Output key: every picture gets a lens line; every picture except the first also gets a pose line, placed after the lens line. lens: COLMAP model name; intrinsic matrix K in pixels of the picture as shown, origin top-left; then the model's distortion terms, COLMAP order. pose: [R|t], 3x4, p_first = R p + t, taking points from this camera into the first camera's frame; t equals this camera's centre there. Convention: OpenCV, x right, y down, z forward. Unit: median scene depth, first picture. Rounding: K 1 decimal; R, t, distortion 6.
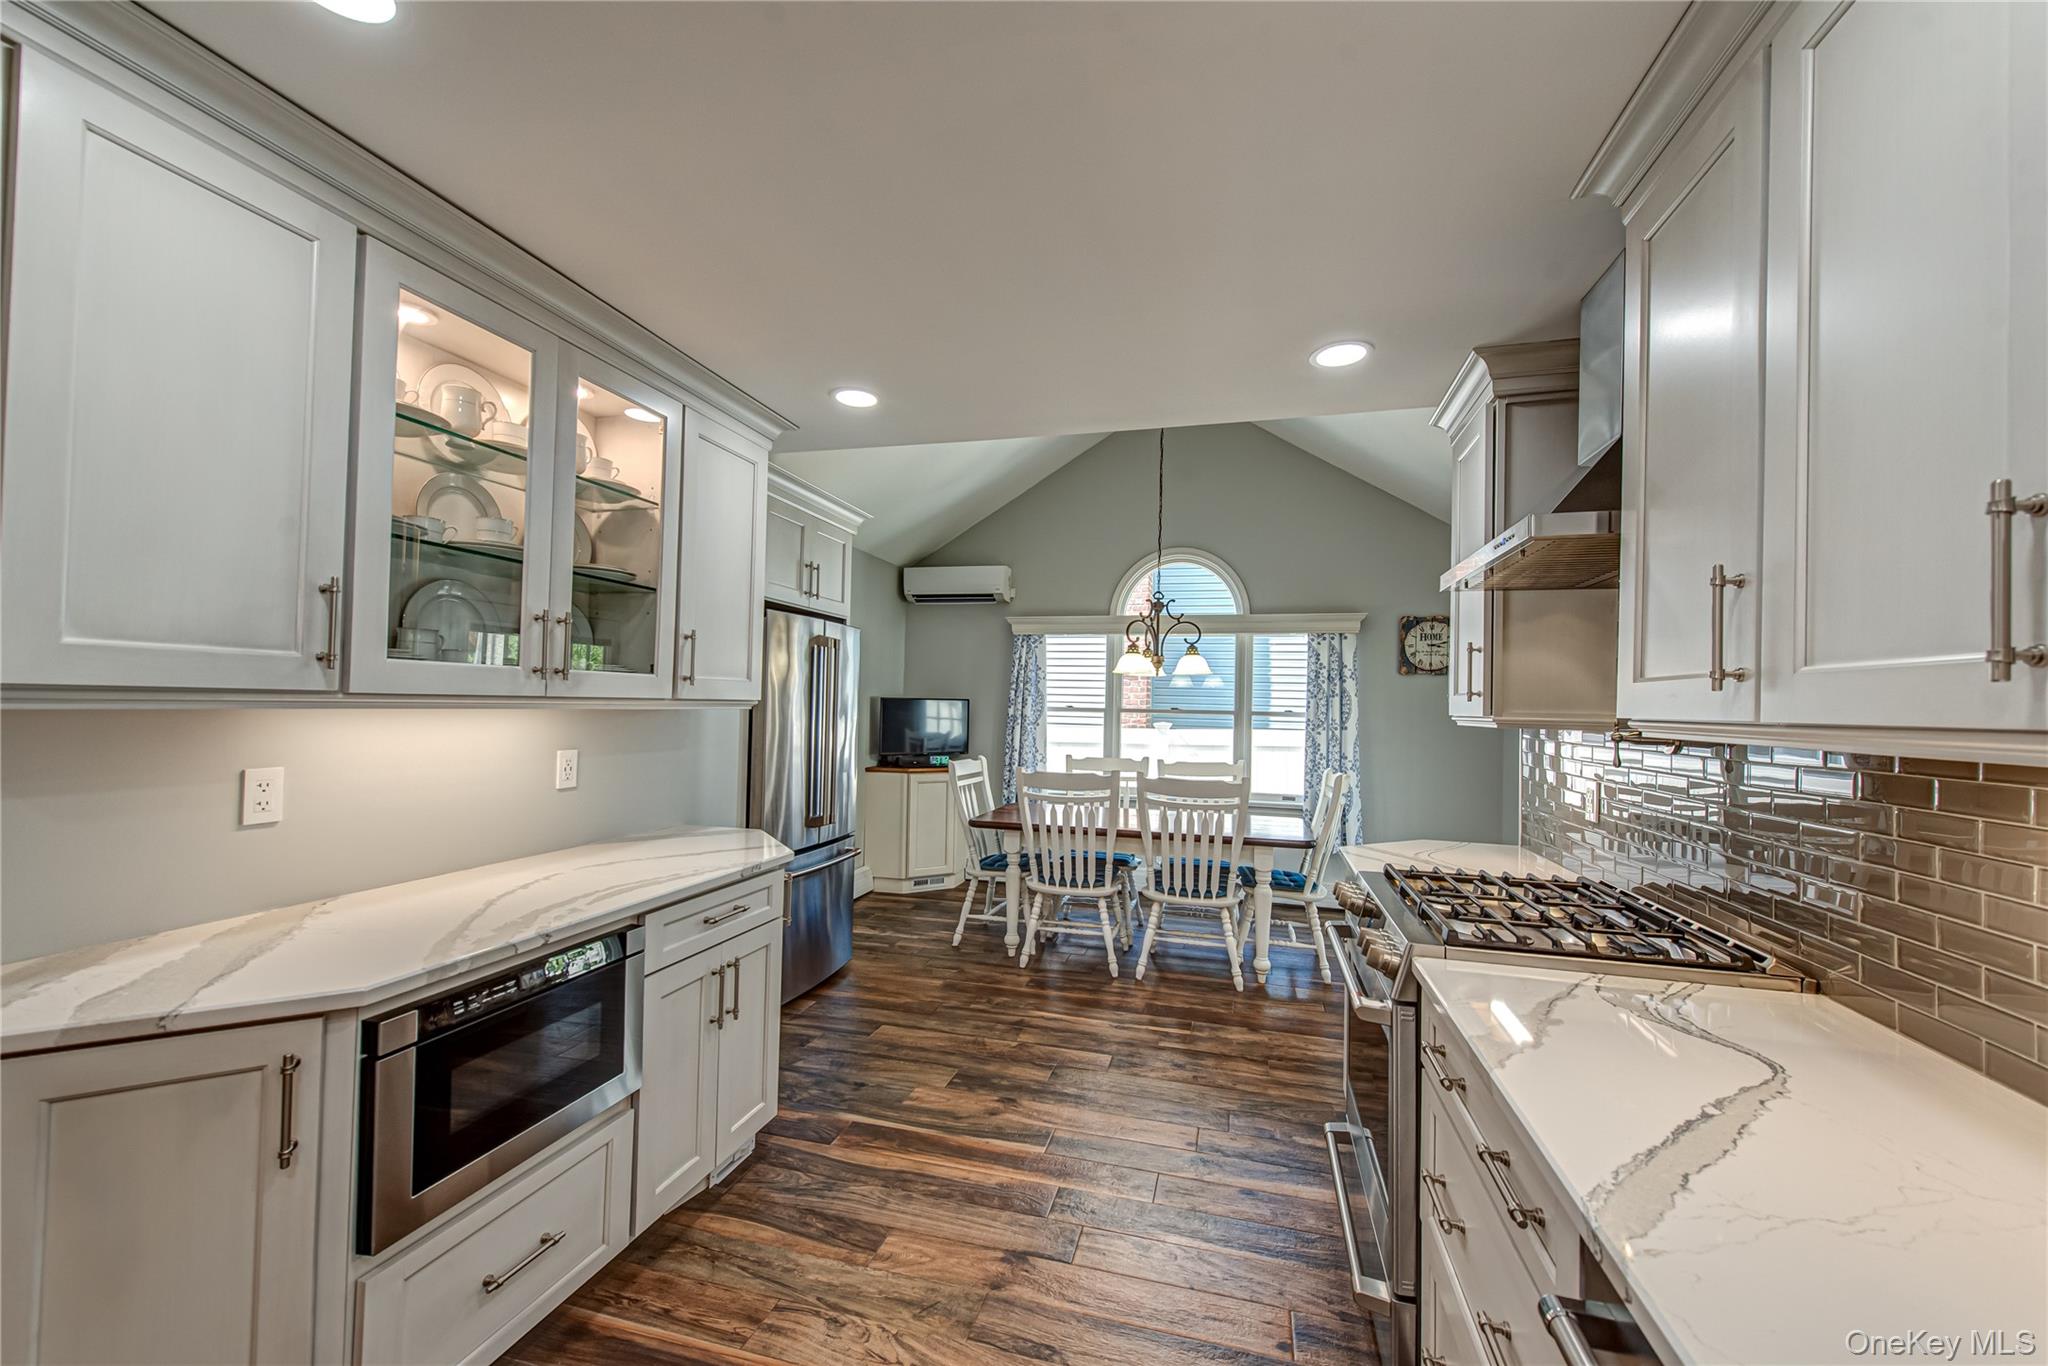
lens RADIAL K [[795.9, 0, 1034.5], [0, 795.9, 689.3], [0, 0, 1]] dist [0.018525, -0.008019]
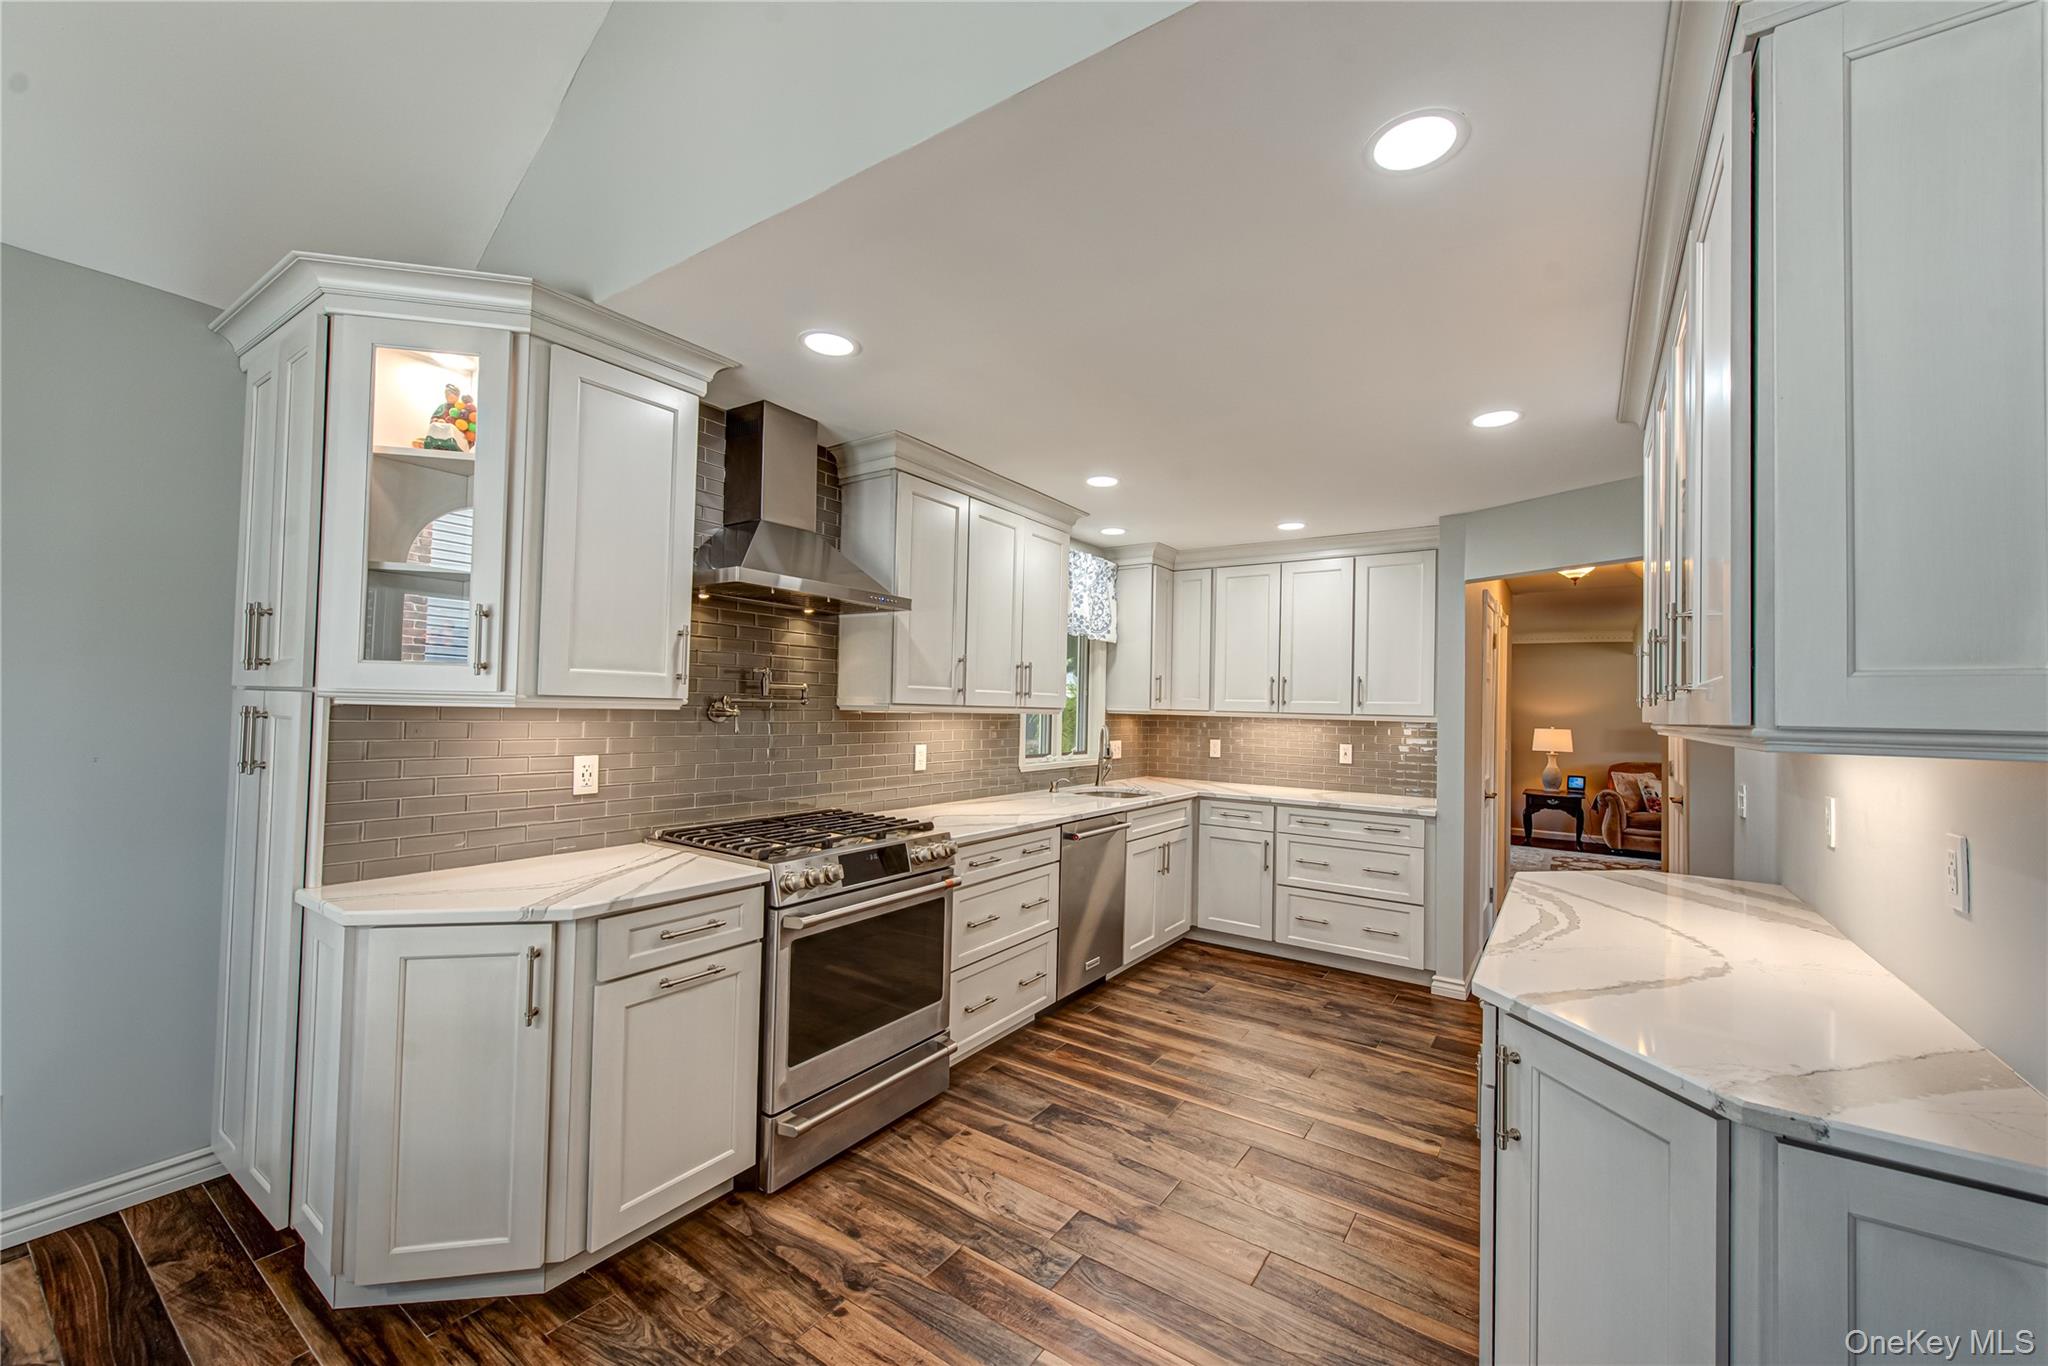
lens RADIAL K [[795.9, 0, 1034.5], [0, 795.9, 689.3], [0, 0, 1]] dist [0.018525, -0.008019]
pose [[-0.941588, -0.038548, 0.334553, -0.115267], [-0.052917, 0.998022, -0.033939, 0.018663], [-0.332583, -0.049660, -0.941766, 1.016757]]
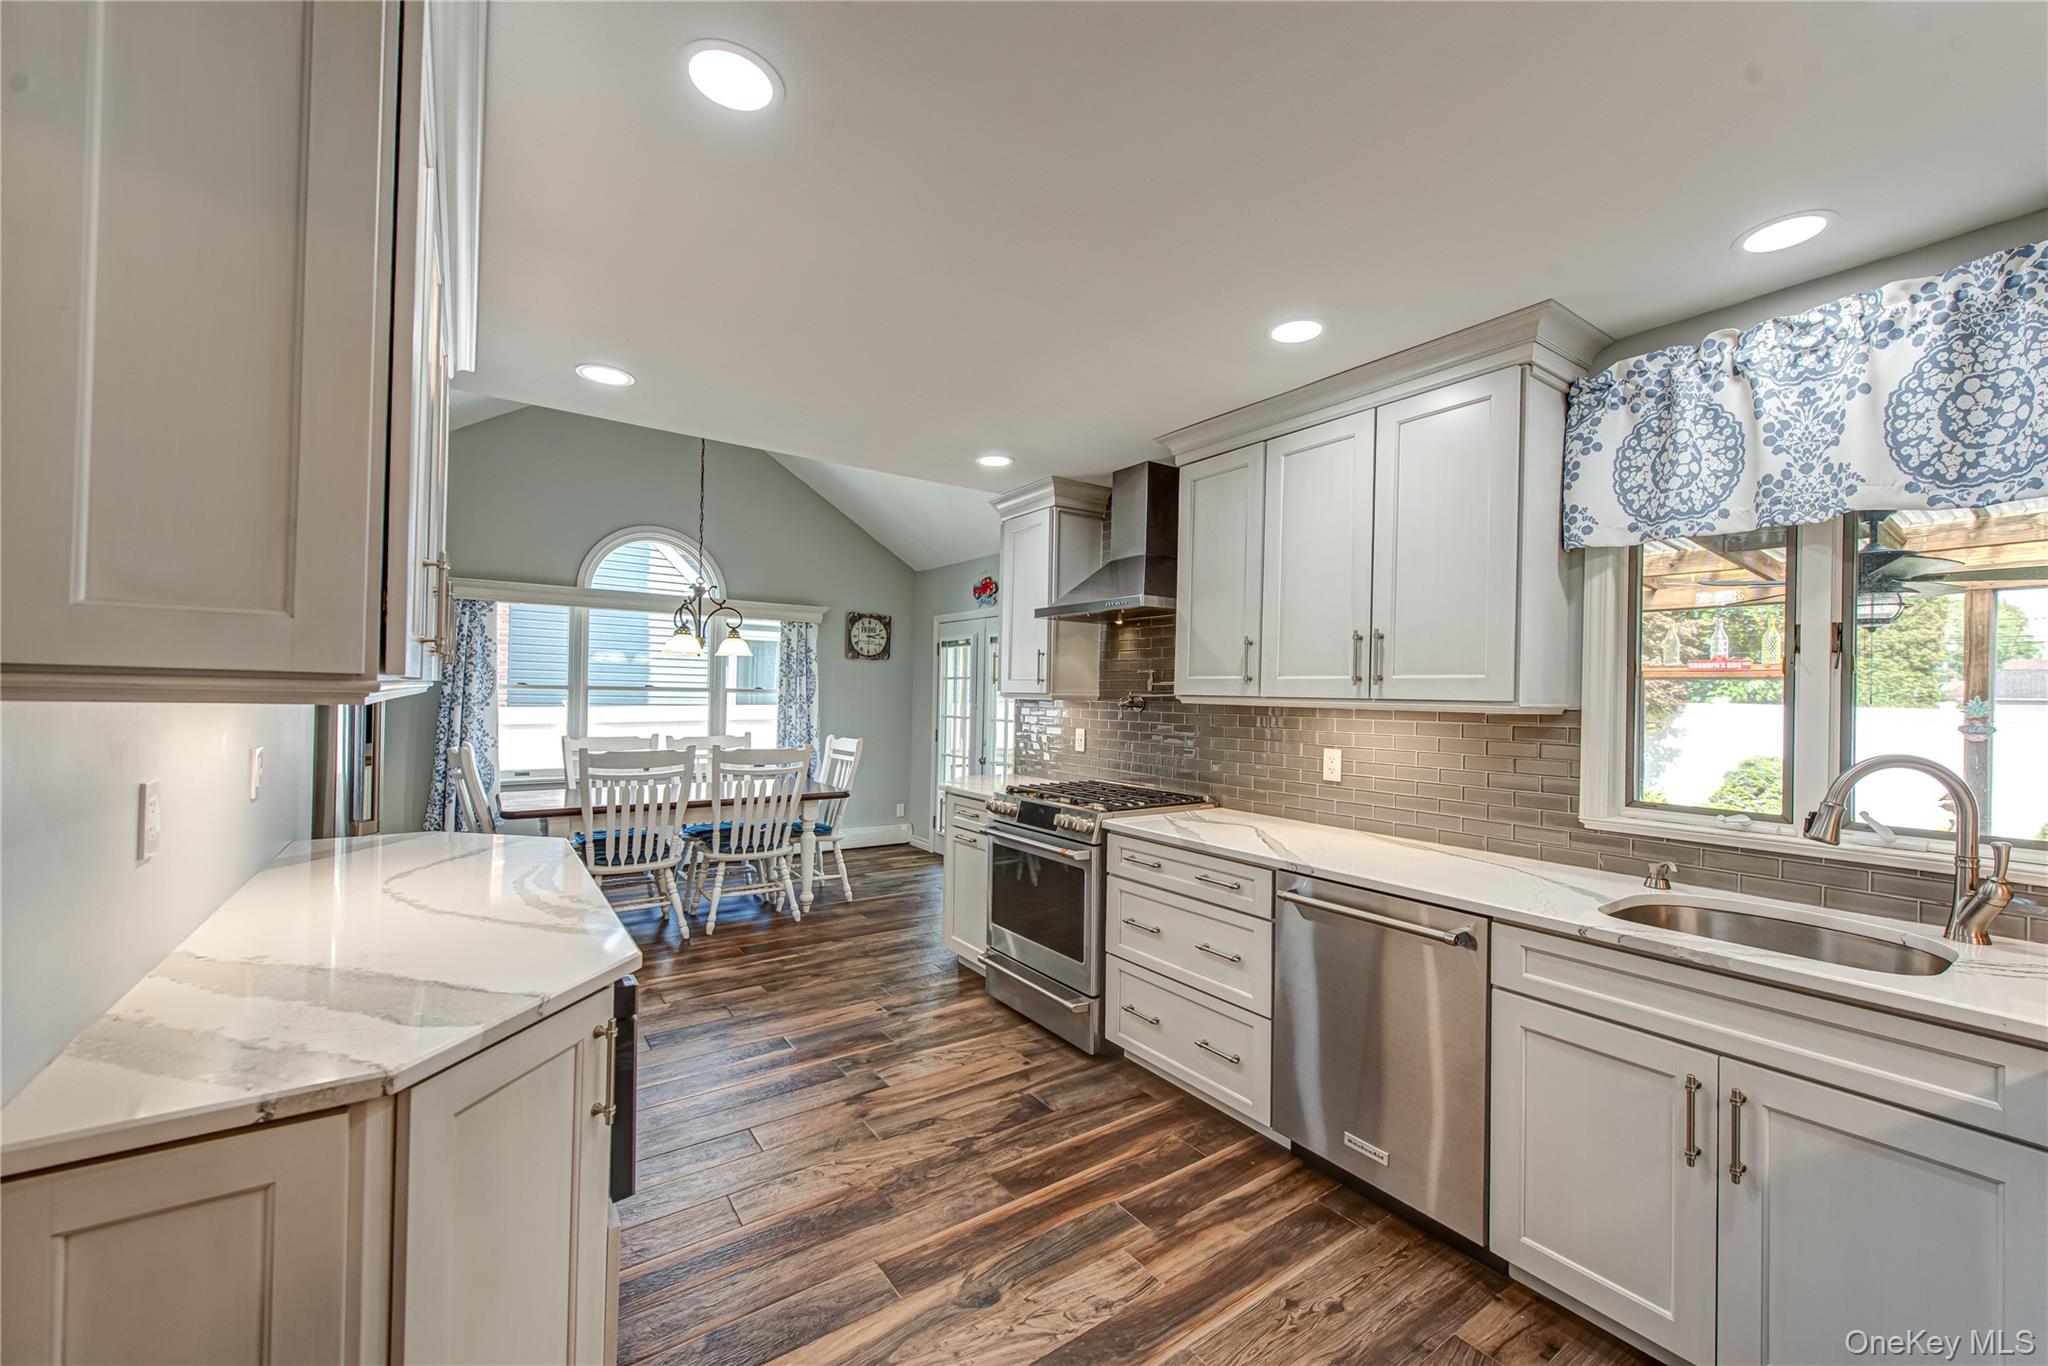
lens RADIAL K [[795.9, 0, 1034.5], [0, 795.9, 689.3], [0, 0, 1]] dist [0.018525, -0.008019]
pose [[0.641671, -0.004436, 0.766967, -0.417895], [-0.021078, 0.999504, 0.023416, -0.007935], [-0.766690, -0.031191, 0.641259, -0.033480]]
